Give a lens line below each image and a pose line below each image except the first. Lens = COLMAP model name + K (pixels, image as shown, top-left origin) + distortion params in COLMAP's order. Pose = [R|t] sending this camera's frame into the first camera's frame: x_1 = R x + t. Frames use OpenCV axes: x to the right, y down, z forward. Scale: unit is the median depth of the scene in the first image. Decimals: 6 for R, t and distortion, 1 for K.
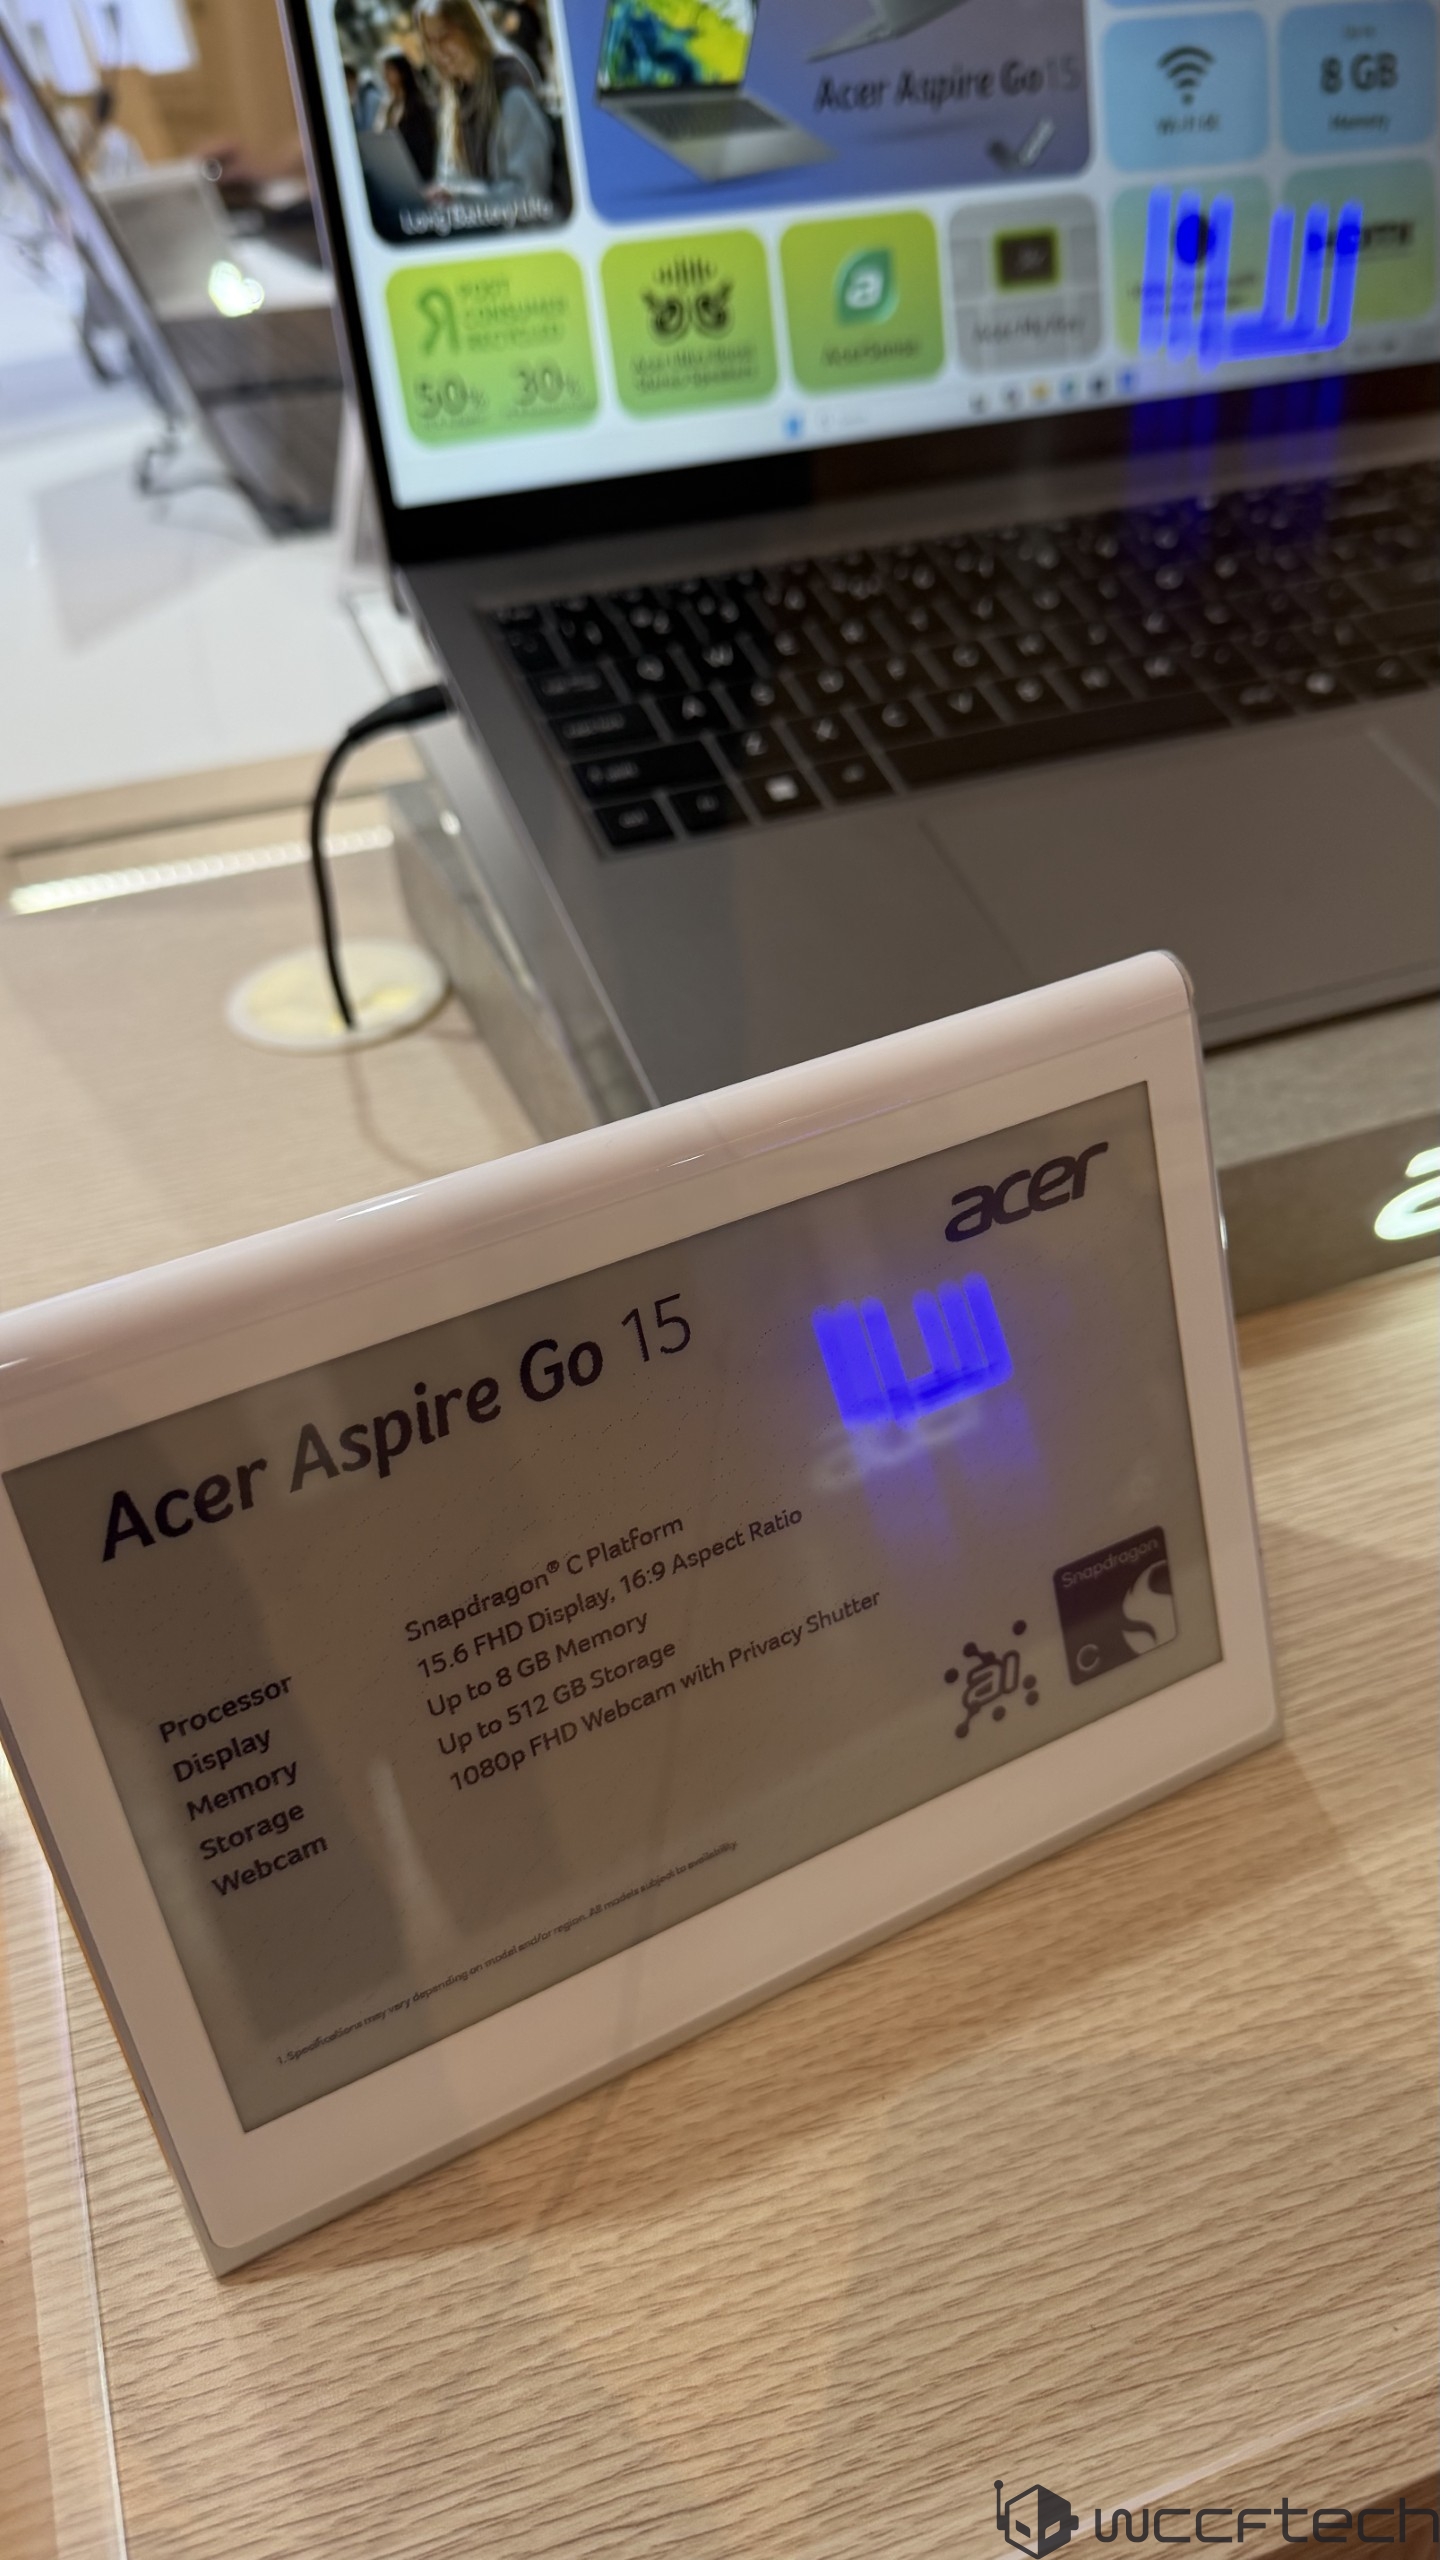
lens RADIAL K [[1894.8, 0, 766.3], [0, 1894.8, 1223.9], [0, 0, 1]] dist [0.130462, -0.193275]
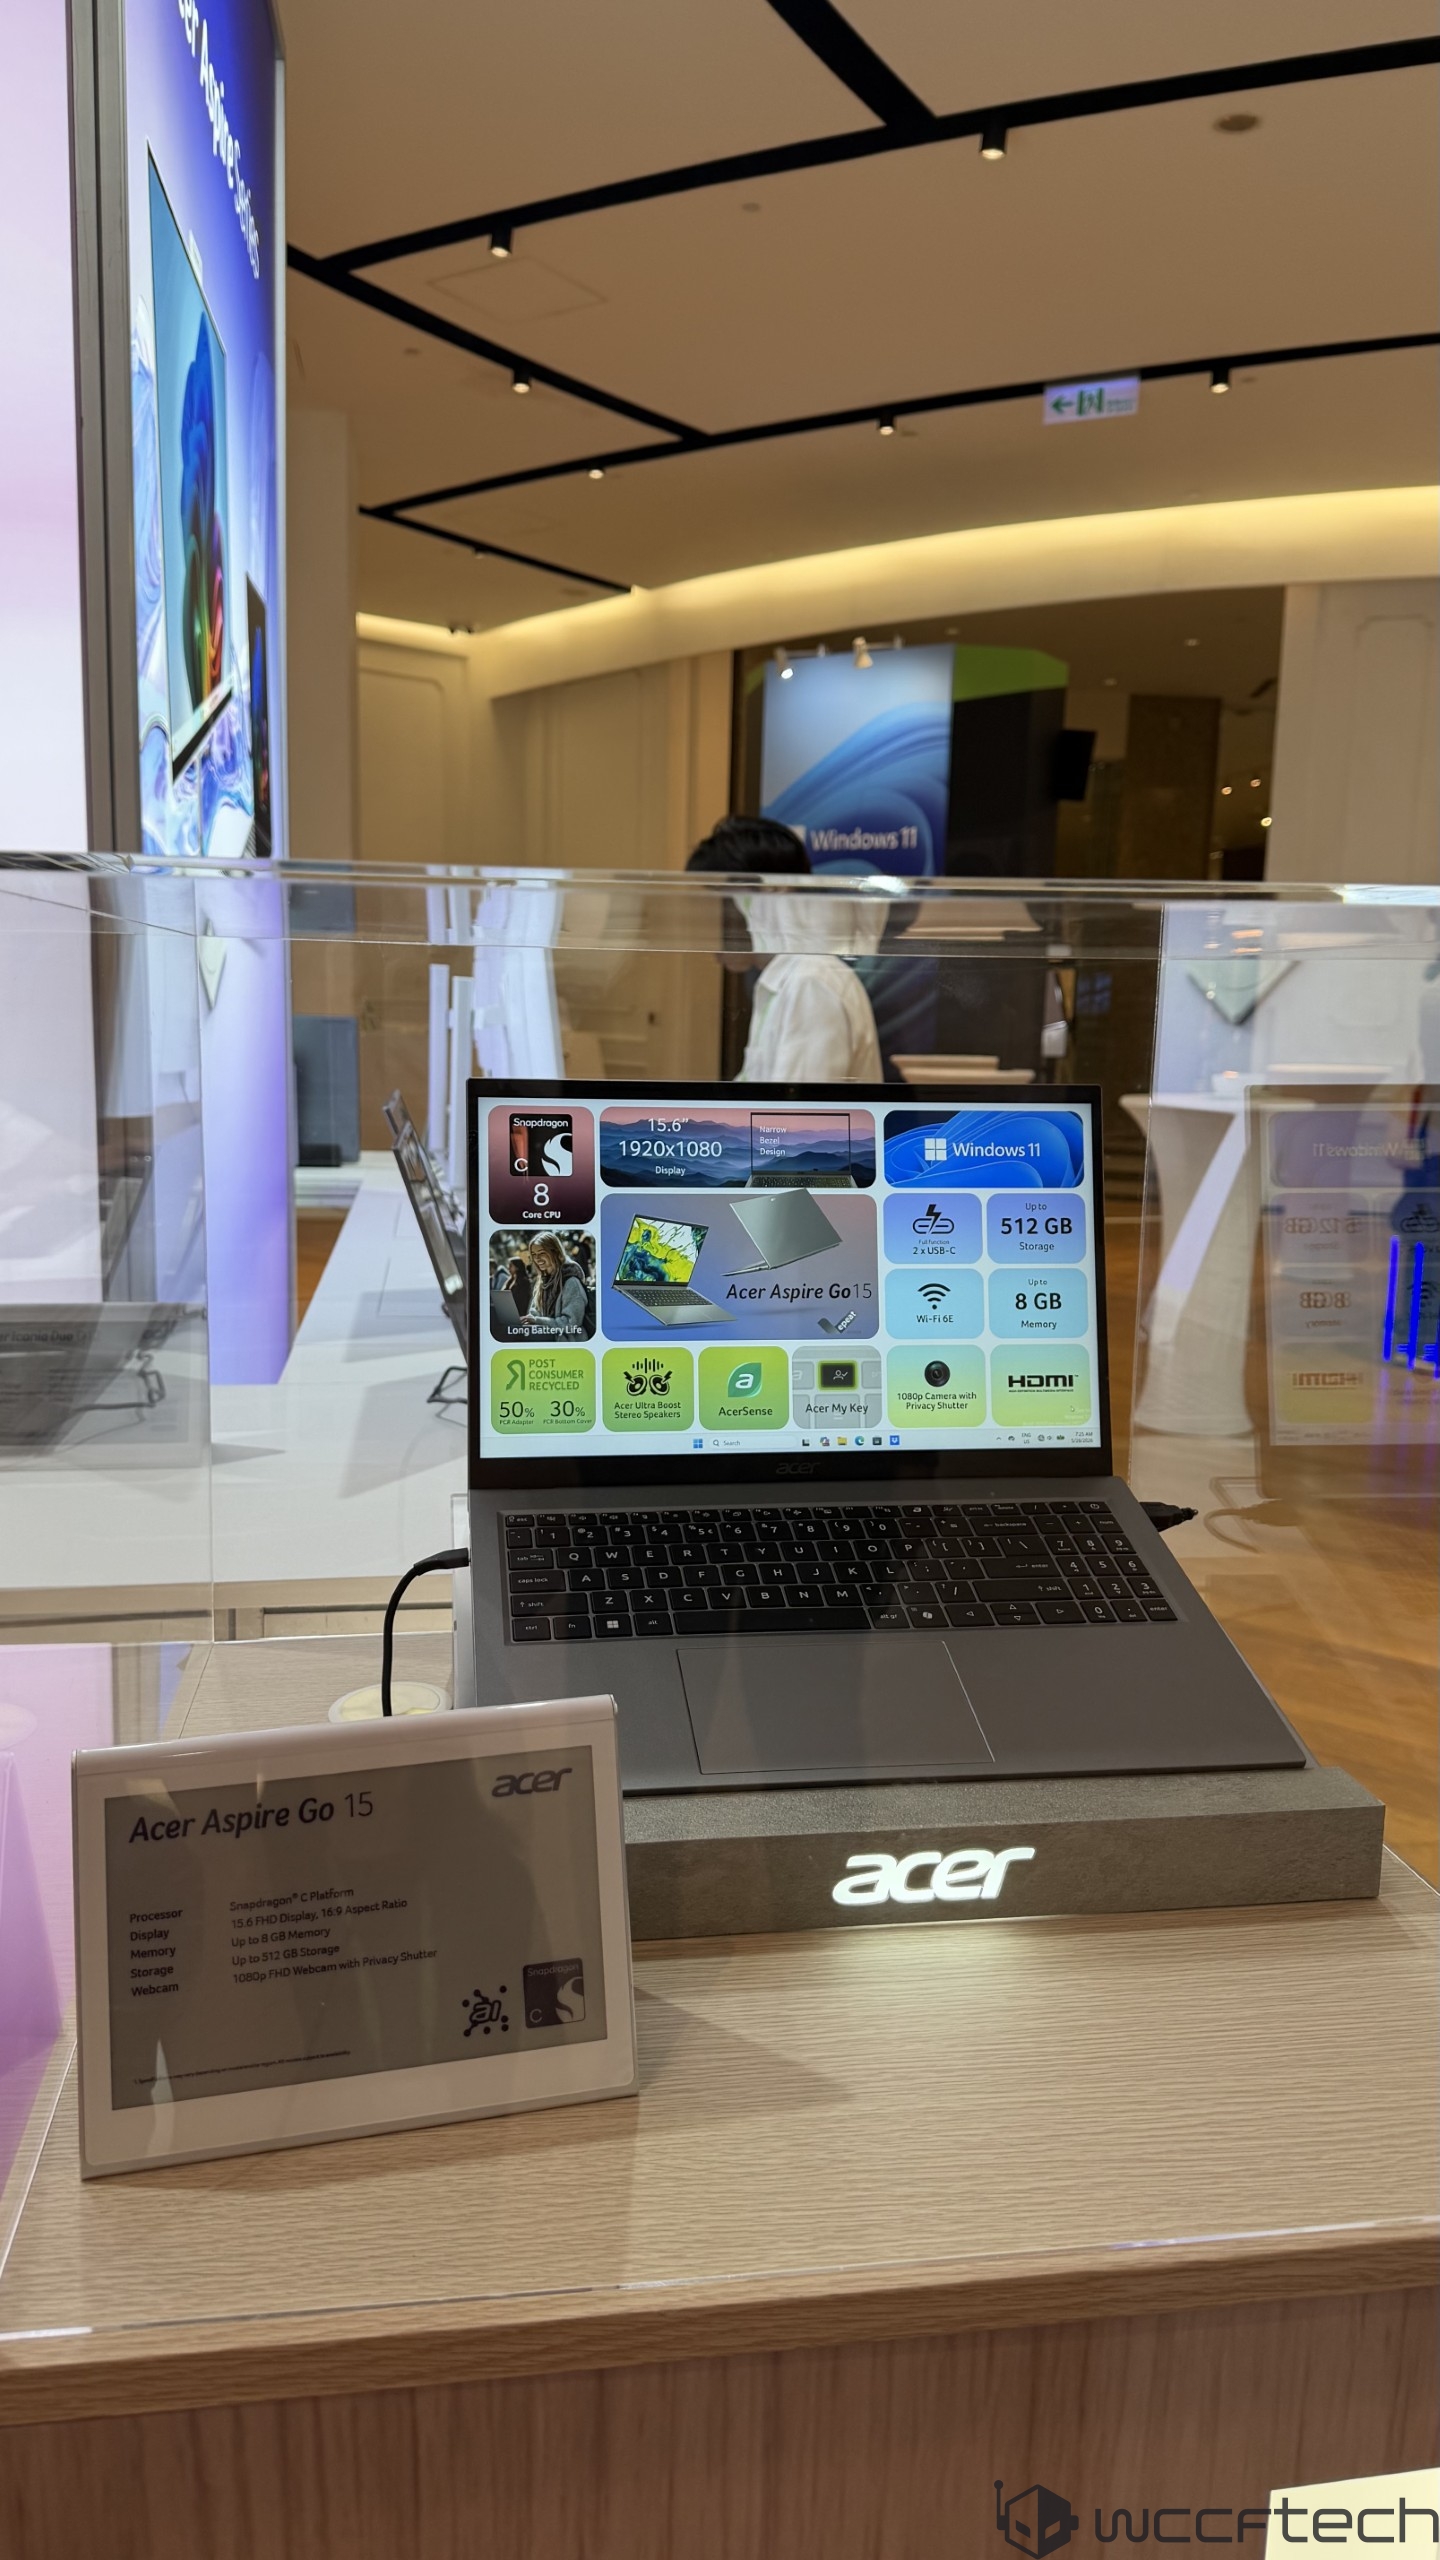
lens RADIAL K [[1763.4, 0, 720.0], [0, 1763.4, 1280.0], [0, 0, 1]] dist [-0.012105, -0.002091]
pose [[0.974438, 0.102397, -0.199962, 0.393151], [-0.177234, 0.897352, -0.404164, 0.141806], [0.138051, 0.429273, 0.892562, -0.640221]]
